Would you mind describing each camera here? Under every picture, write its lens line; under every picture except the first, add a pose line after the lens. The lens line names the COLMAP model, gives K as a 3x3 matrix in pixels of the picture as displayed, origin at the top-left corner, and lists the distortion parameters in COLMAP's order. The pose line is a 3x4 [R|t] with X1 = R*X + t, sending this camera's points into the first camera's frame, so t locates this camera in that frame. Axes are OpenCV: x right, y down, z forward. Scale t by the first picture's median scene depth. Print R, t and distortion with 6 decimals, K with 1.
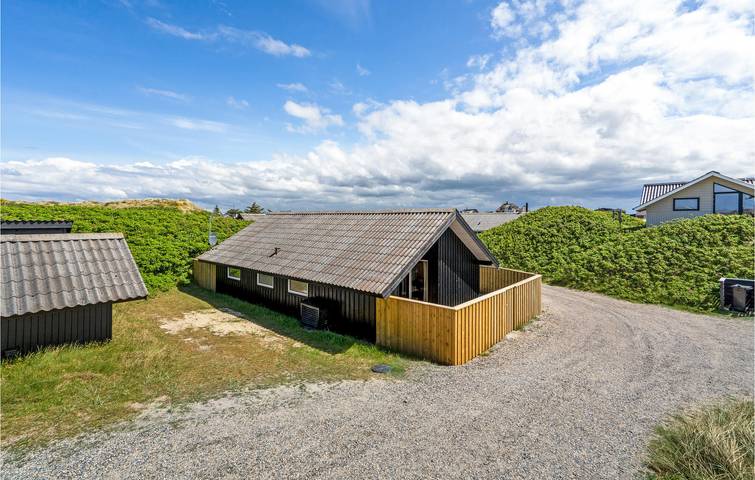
lens RADIAL K [[341.4, 0, 377.5], [0, 341.4, 240.0], [0, 0, 1]] dist [0.028155, 0.000058]
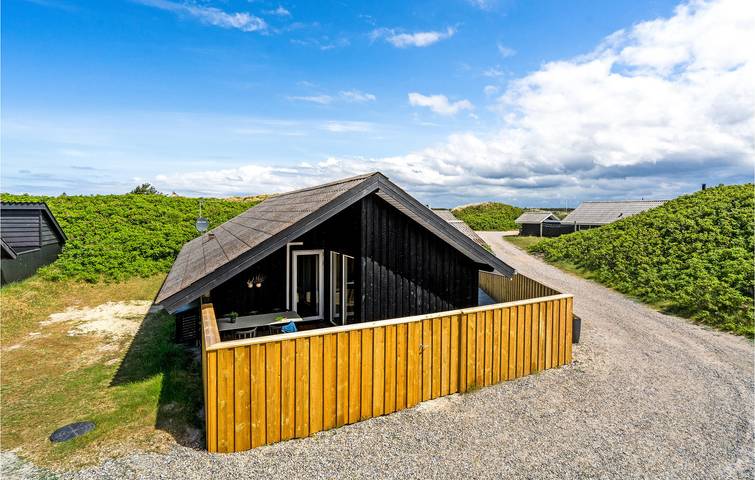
lens RADIAL K [[358.8, 0, 380.7], [0, 358.8, 214.0], [0, 0, 1]] dist [0.002512, 0.000446]
pose [[0.919737, -0.001146, -0.392534, 0.225253], [-0.022764, 0.998157, -0.056250, 0.007043], [0.391875, 0.060671, 0.918016, 0.185070]]
